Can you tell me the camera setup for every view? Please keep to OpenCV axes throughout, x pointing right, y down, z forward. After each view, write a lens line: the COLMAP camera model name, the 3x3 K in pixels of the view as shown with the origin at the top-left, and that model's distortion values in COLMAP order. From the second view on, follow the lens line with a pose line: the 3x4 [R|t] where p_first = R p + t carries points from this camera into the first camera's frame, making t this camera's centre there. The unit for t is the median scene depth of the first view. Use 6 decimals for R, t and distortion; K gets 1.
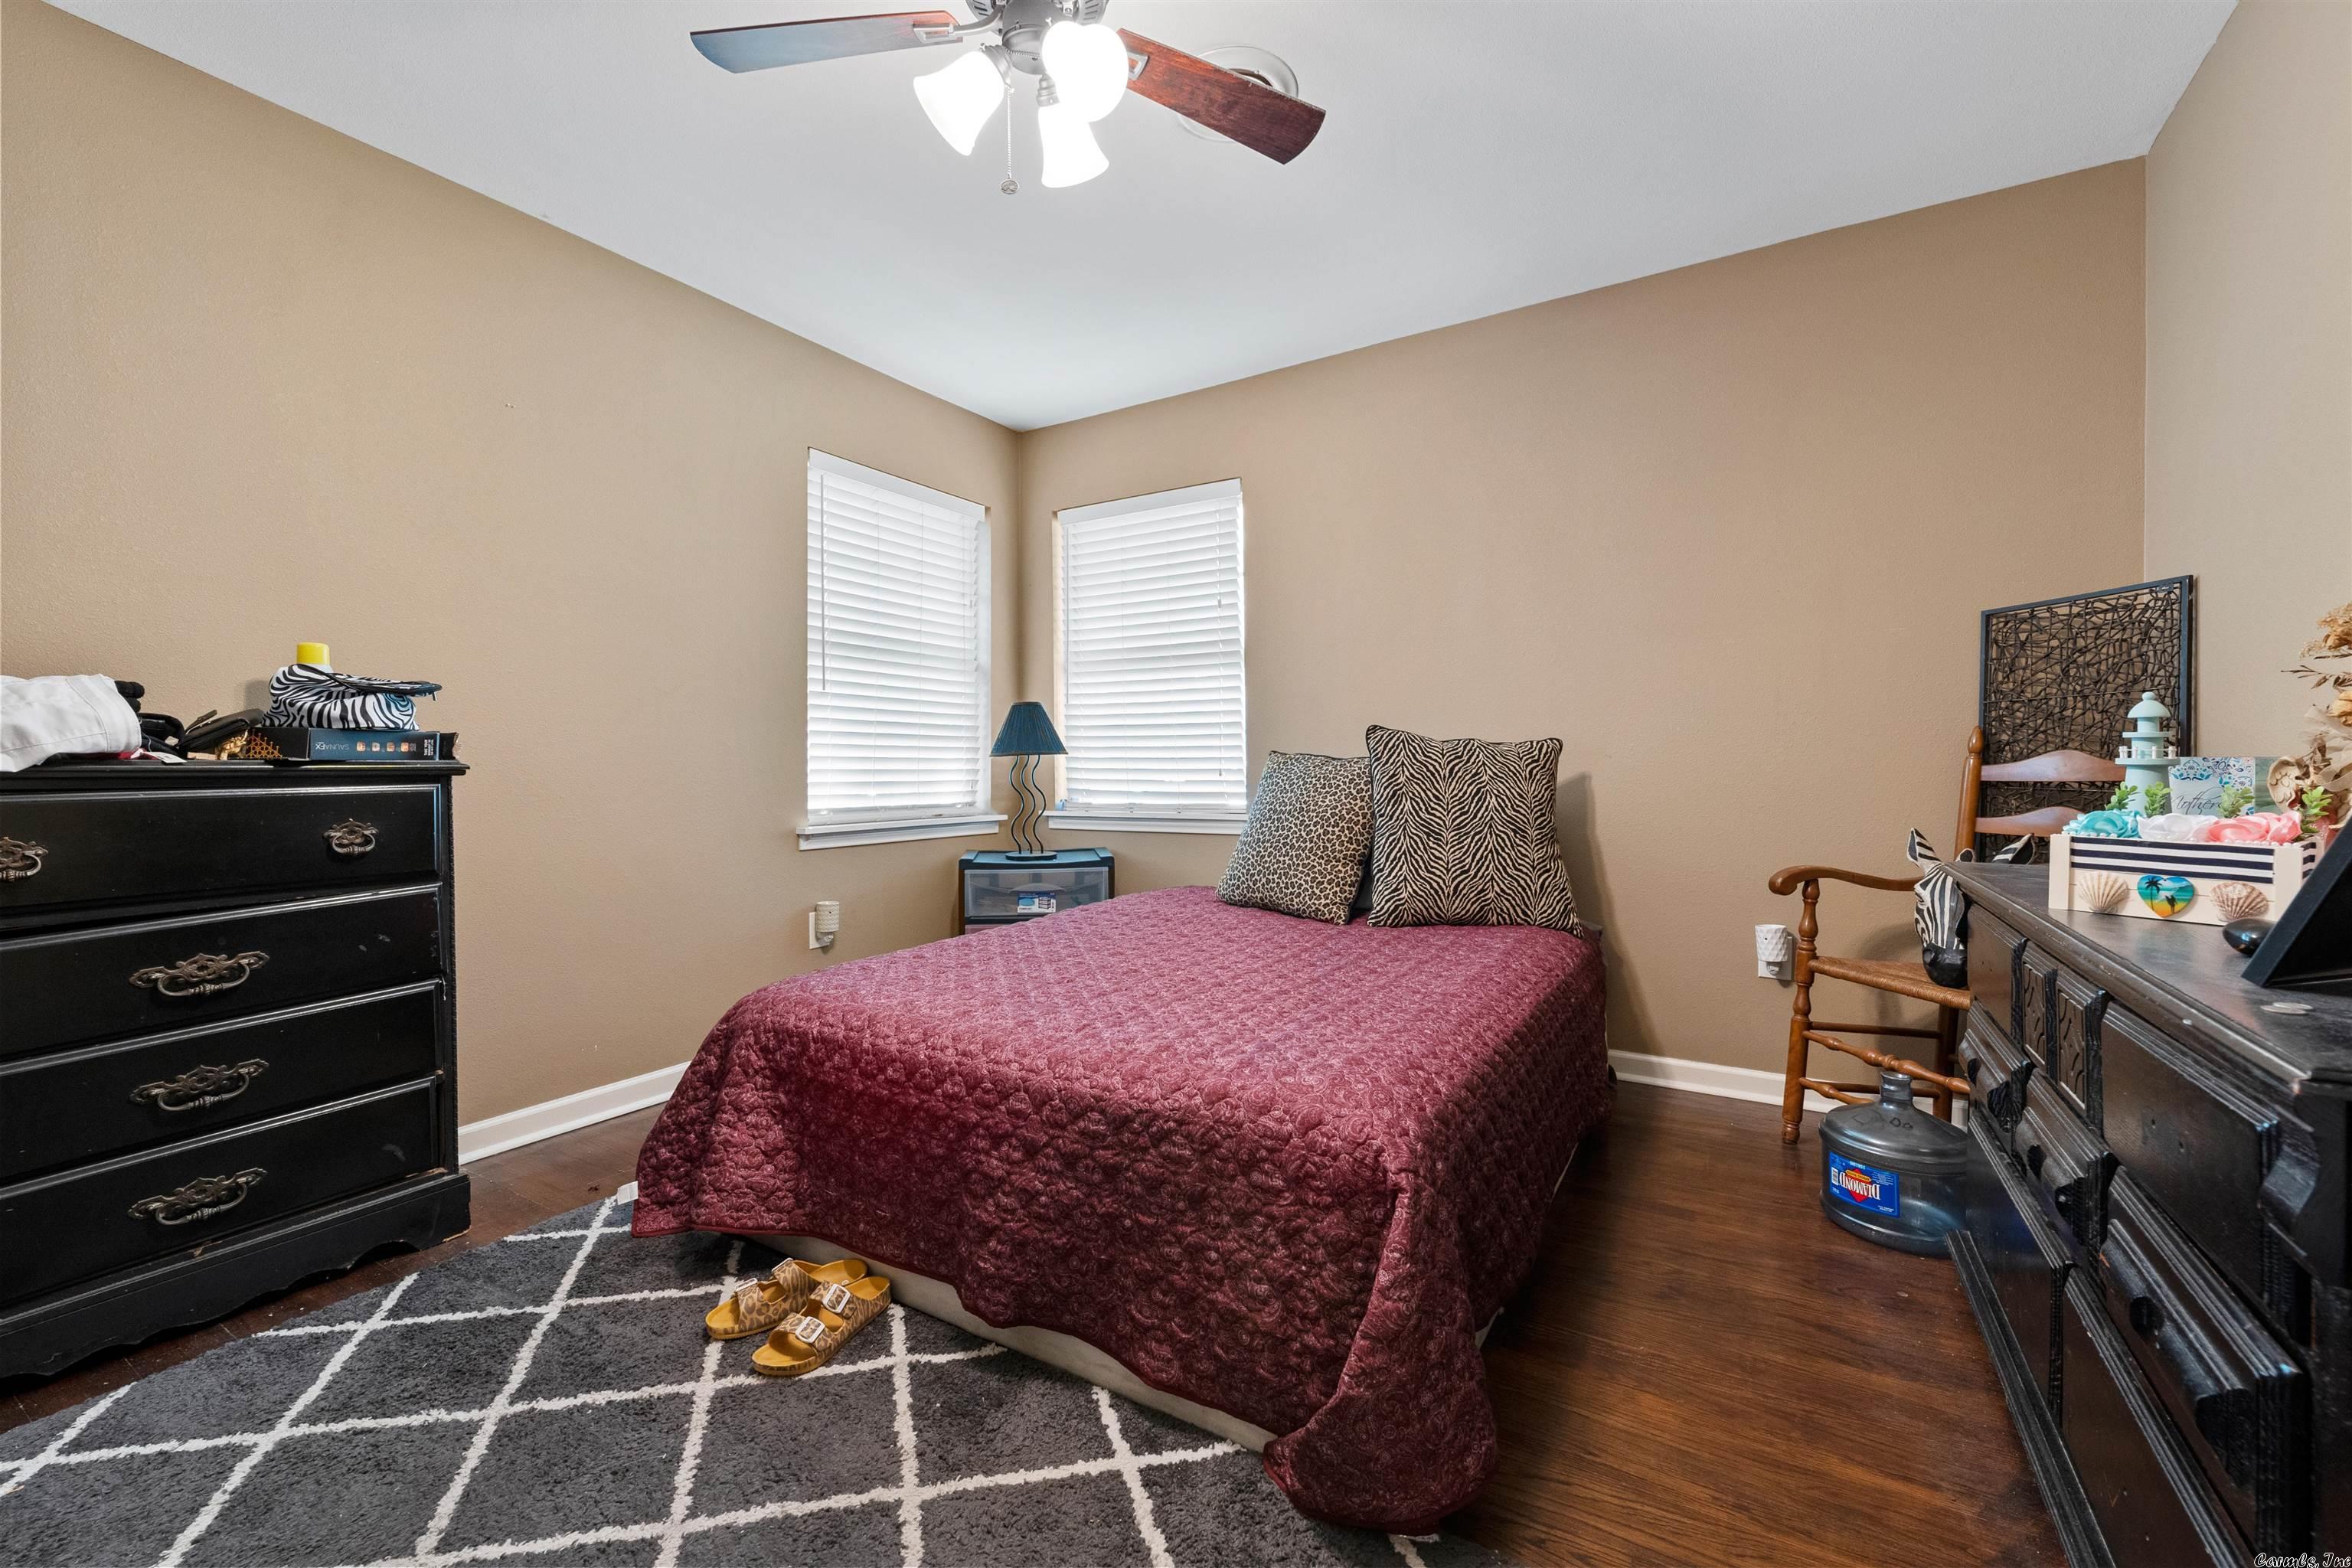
lens RADIAL K [[955.4, 0, 1168.9], [0, 955.4, 775.1], [0, 0, 1]] dist [0.005874, -0.003417]
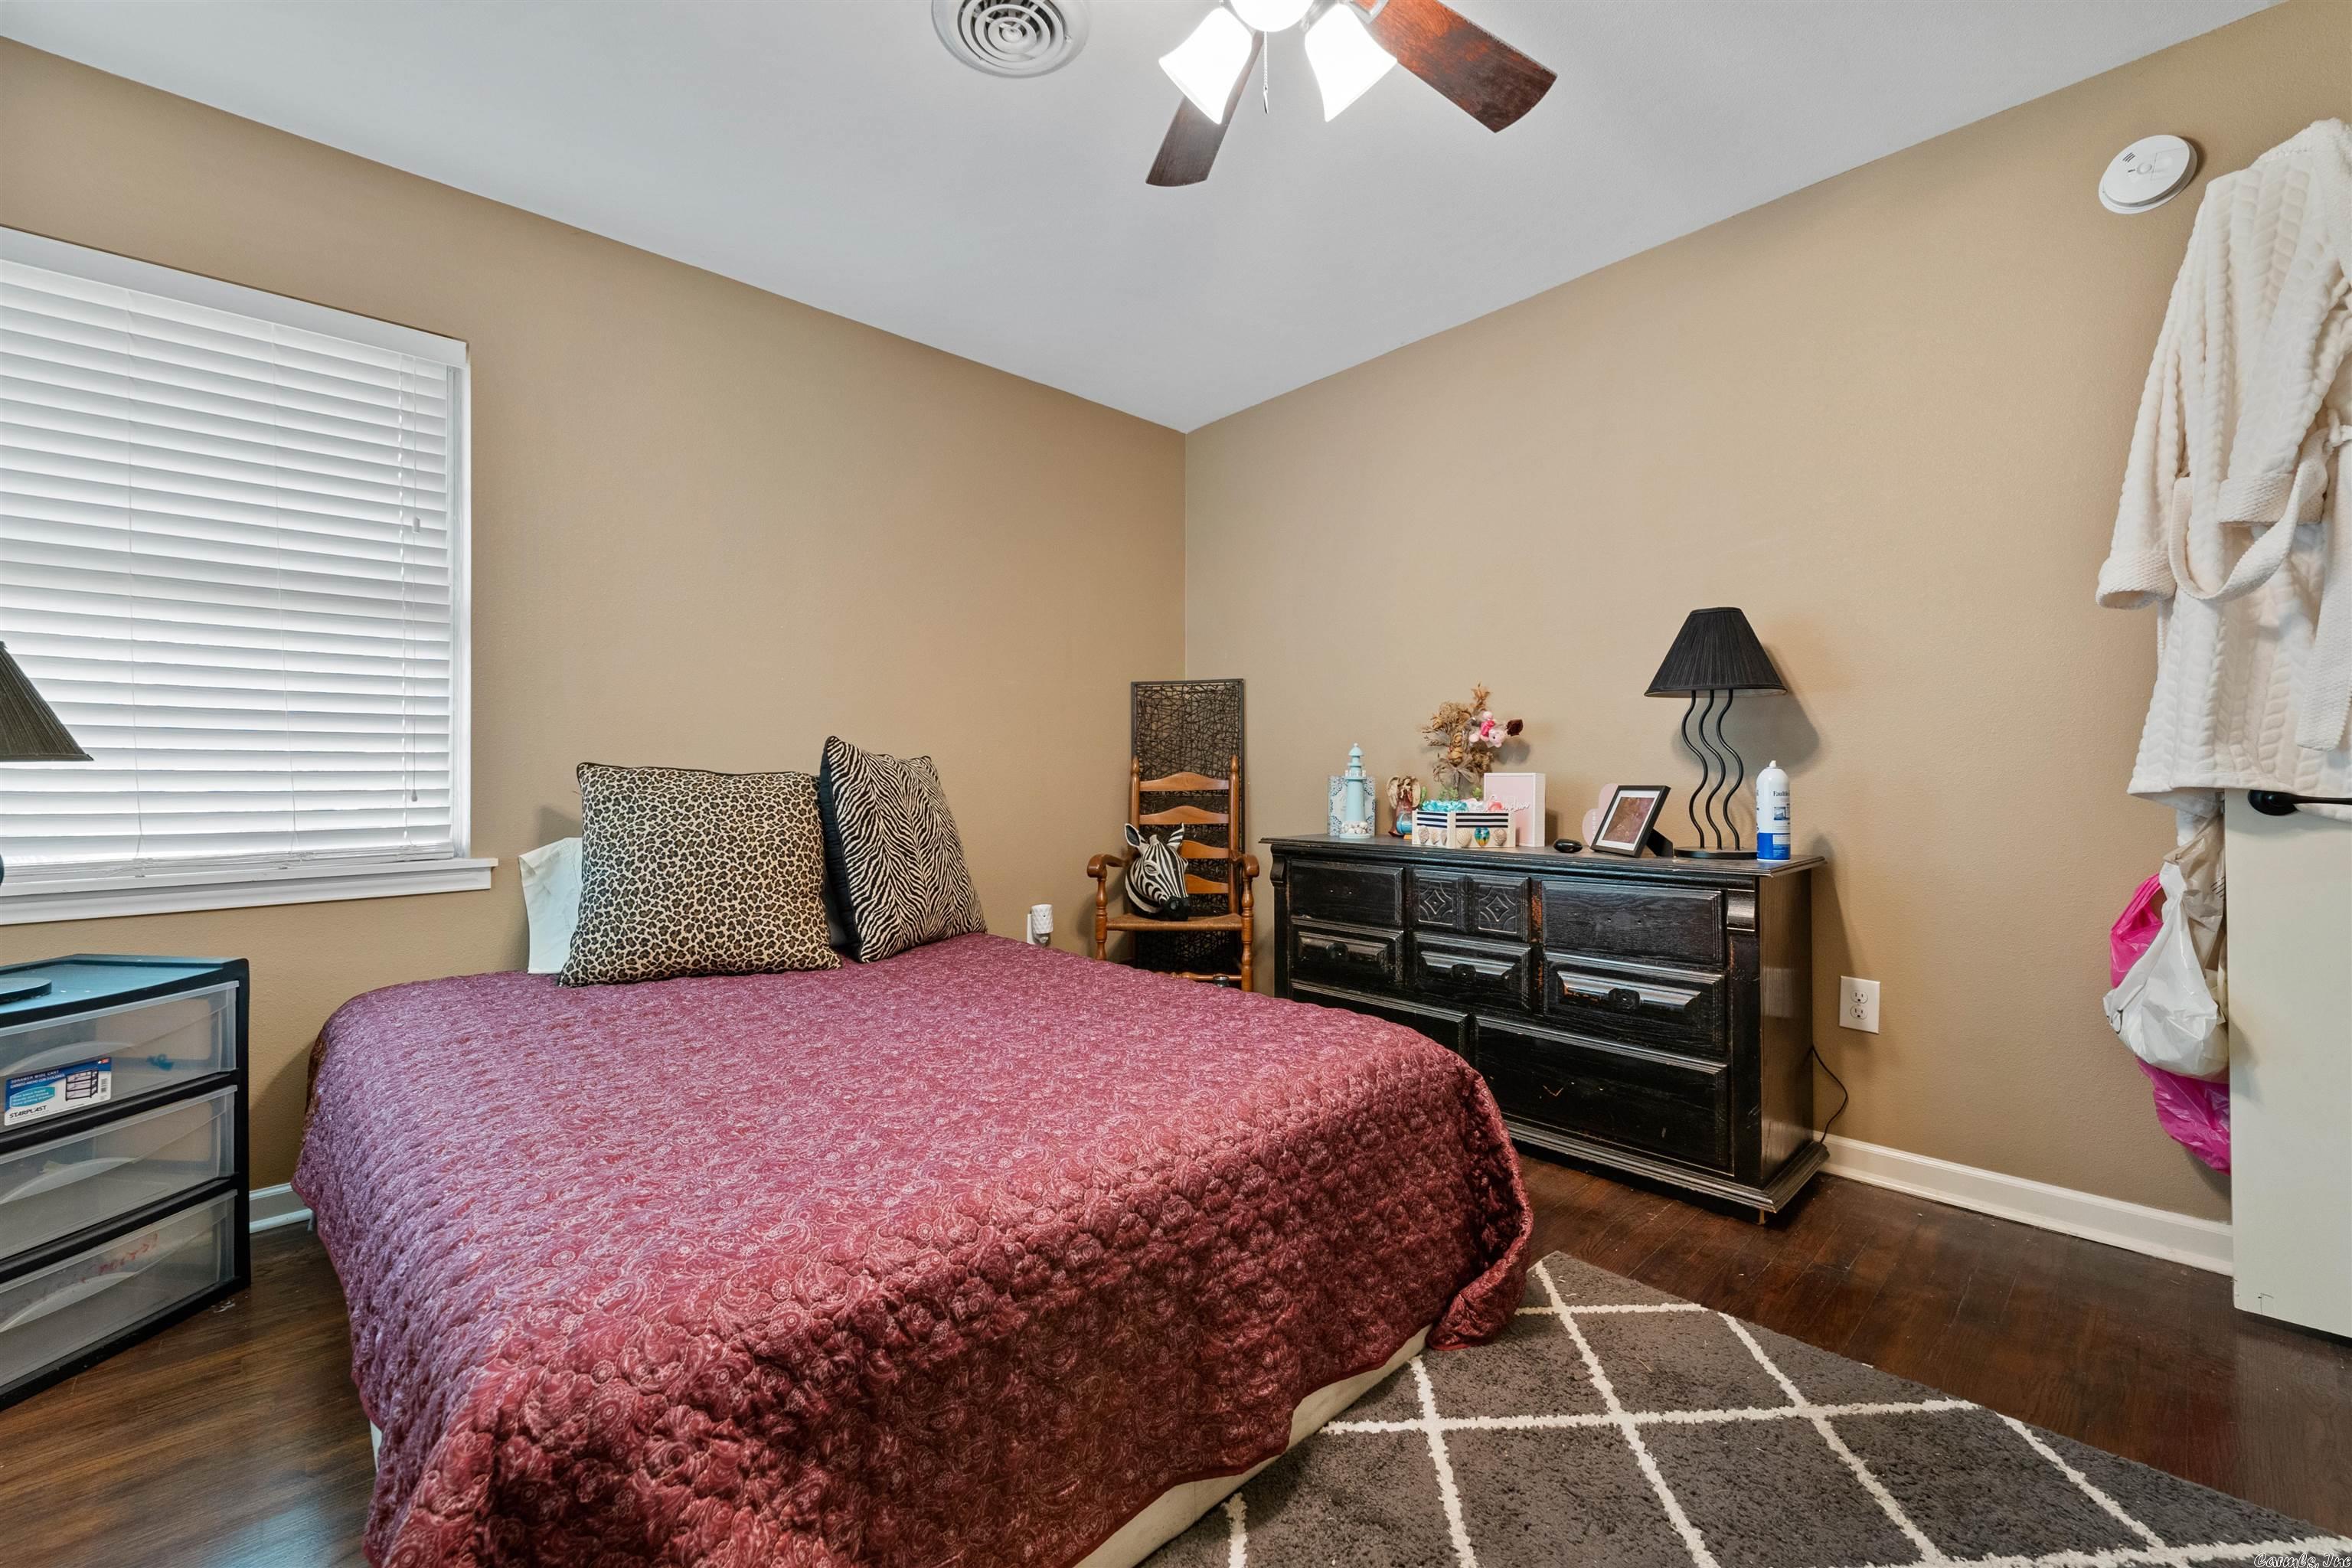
lens RADIAL K [[955.4, 0, 1174.9], [0, 955.4, 776.6], [0, 0, 1]] dist [0.005874, -0.003417]
pose [[0.255270, 0.003852, 0.966862, -0.935111], [0.015167, 0.999853, -0.007988, -0.005884], [-0.966751, 0.016703, 0.255174, 0.798879]]
